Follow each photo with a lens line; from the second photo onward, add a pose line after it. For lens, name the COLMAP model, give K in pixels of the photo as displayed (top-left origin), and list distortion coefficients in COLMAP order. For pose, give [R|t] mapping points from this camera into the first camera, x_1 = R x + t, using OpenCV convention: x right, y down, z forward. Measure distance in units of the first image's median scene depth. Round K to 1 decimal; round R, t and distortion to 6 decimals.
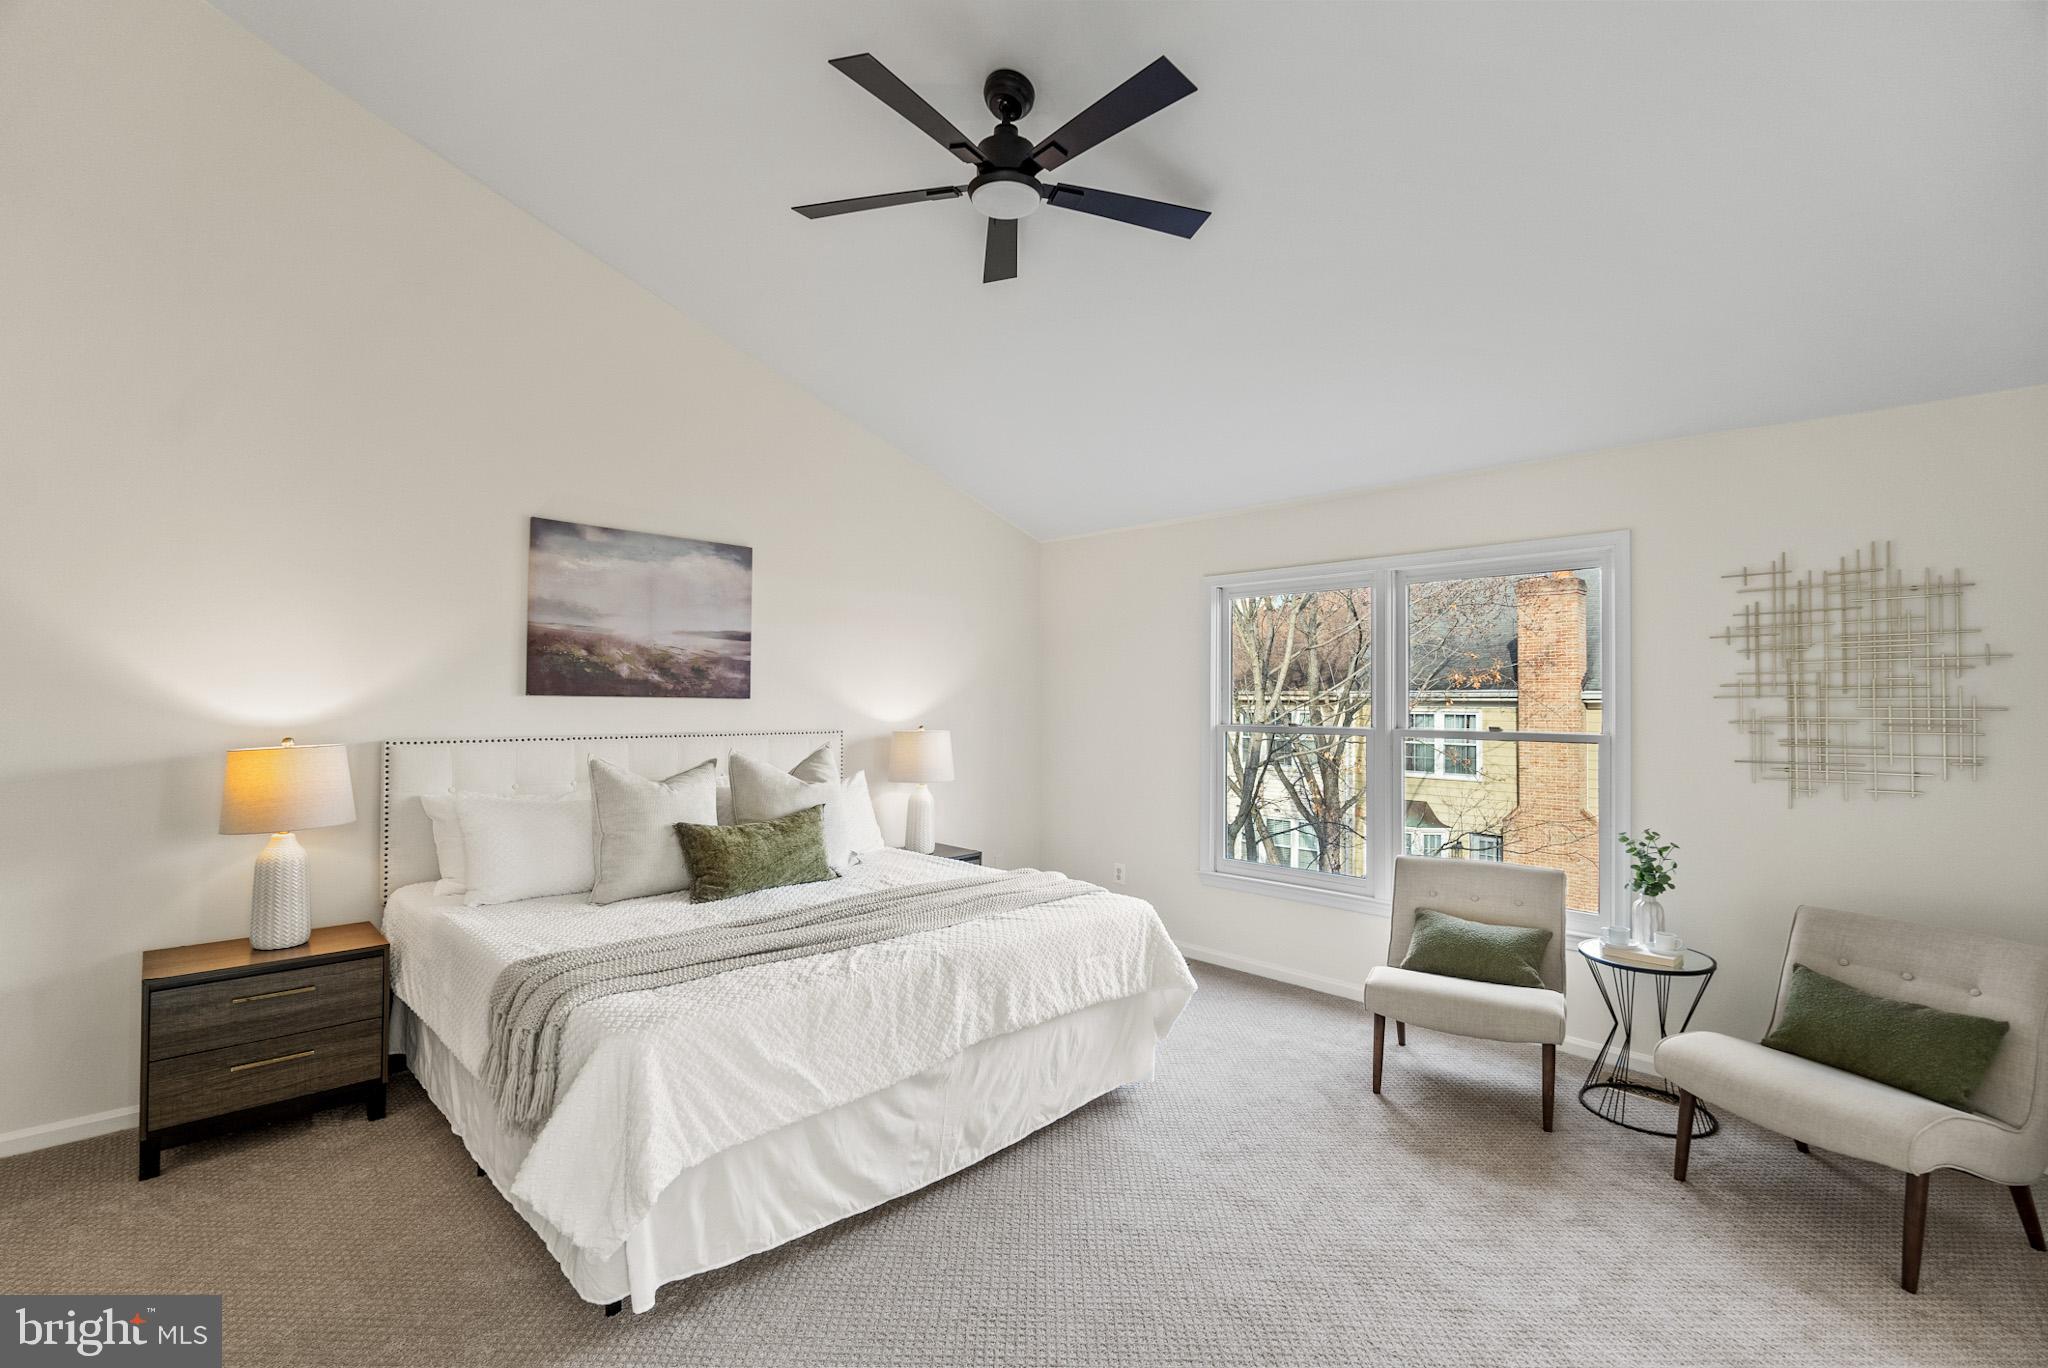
lens RADIAL K [[912.0, 0, 1010.1], [0, 912.0, 673.9], [0, 0, 1]] dist [-0.010150, 0.000461]
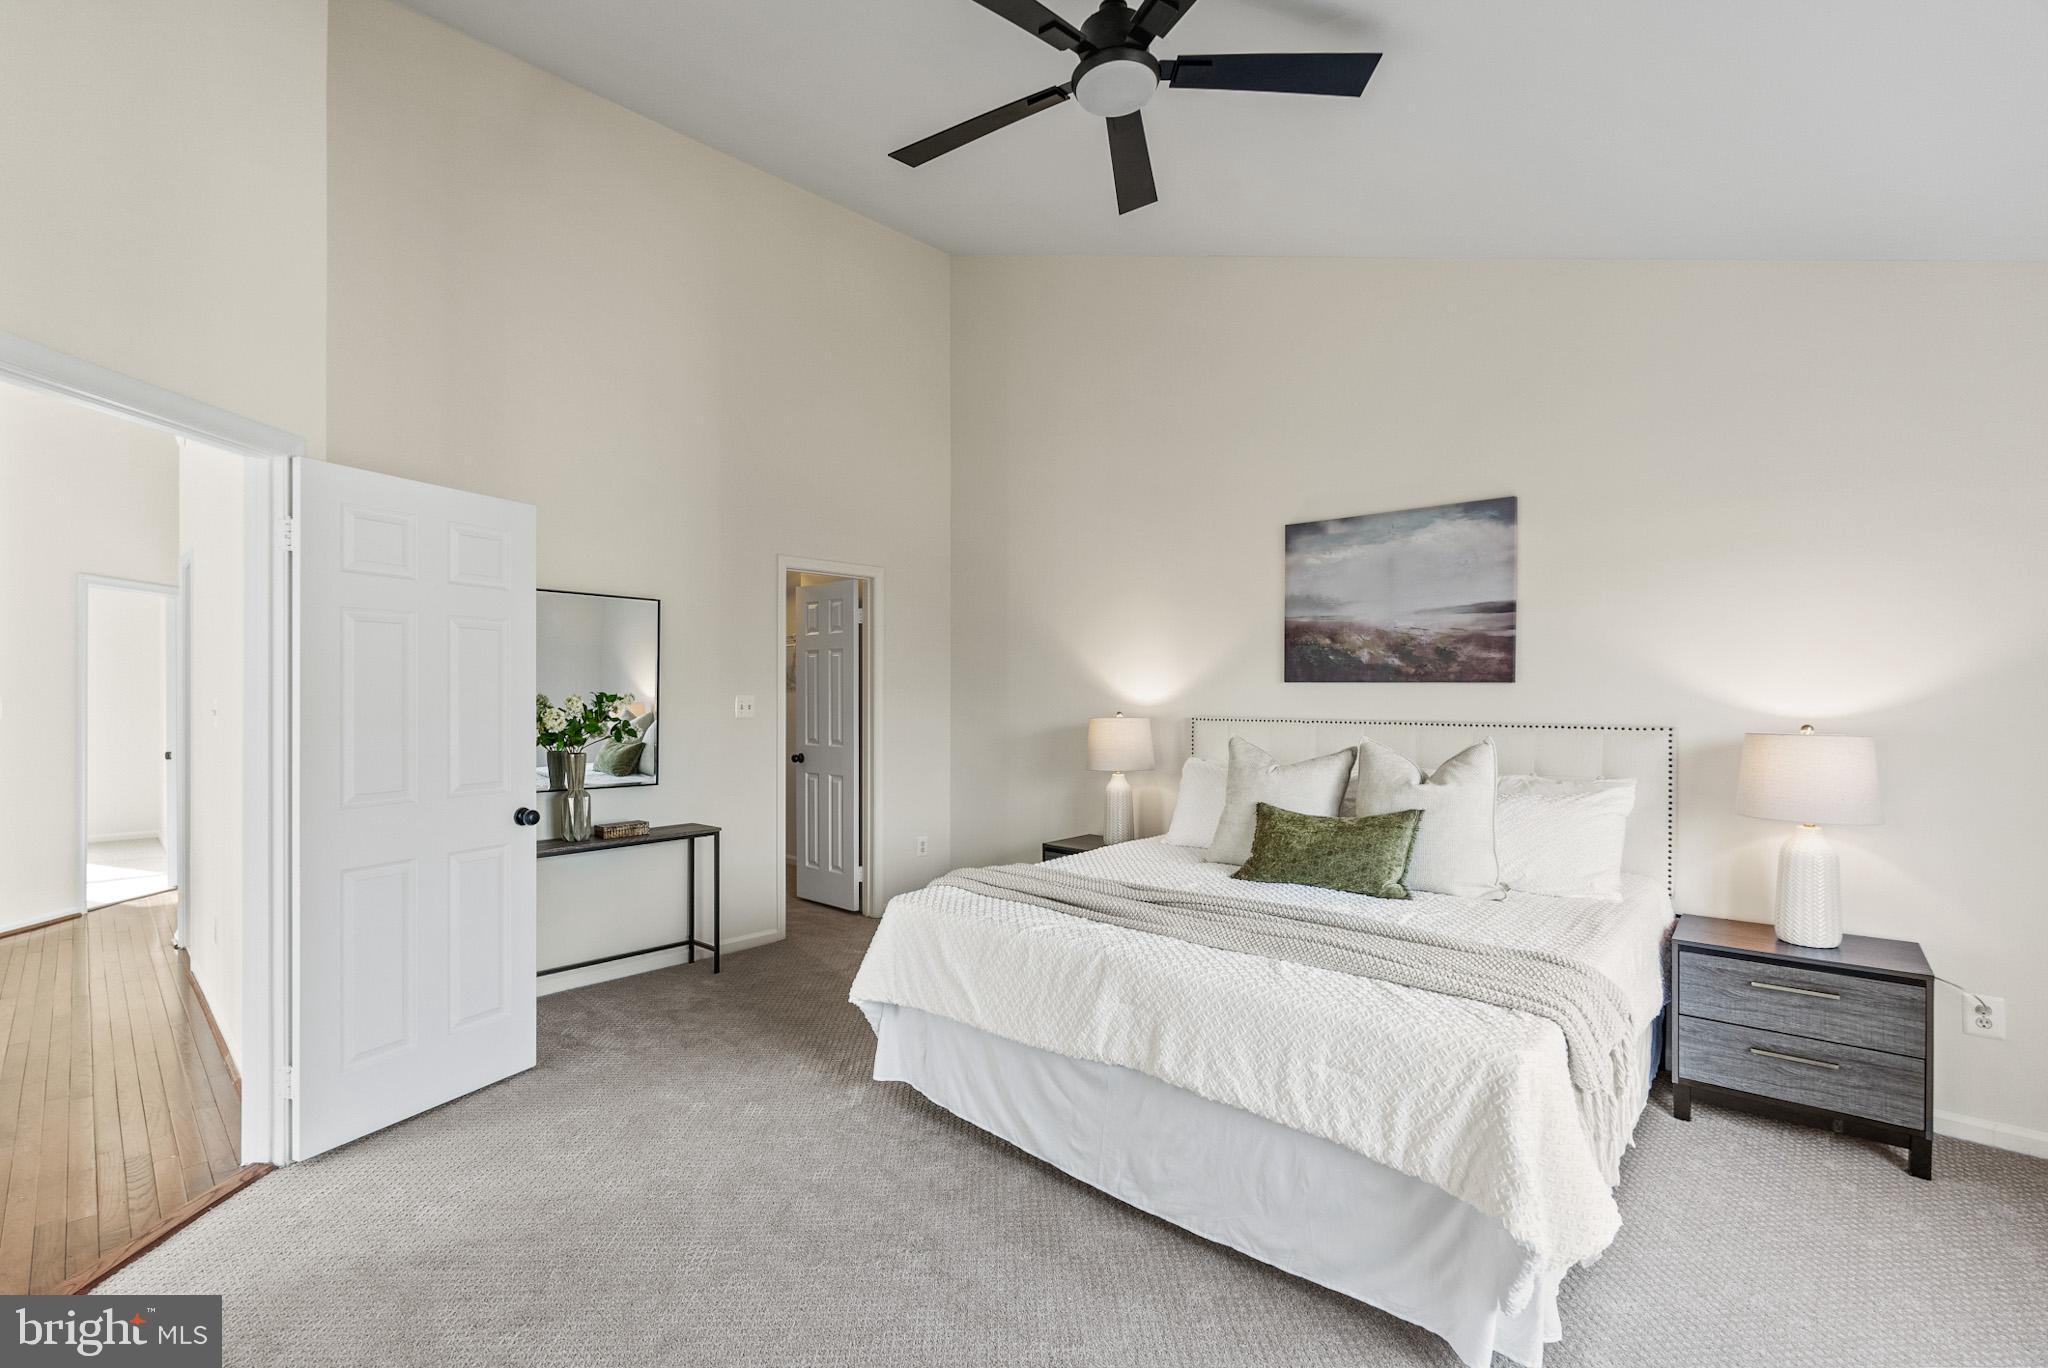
lens RADIAL K [[912.0, 0, 1010.1], [0, 912.0, 673.9], [0, 0, 1]] dist [-0.010150, 0.000461]
pose [[0.042886, -0.024936, -0.998769, 0.658850], [0.028414, 0.999315, -0.023730, 0.033797], [0.998676, -0.027361, 0.043565, 0.669272]]
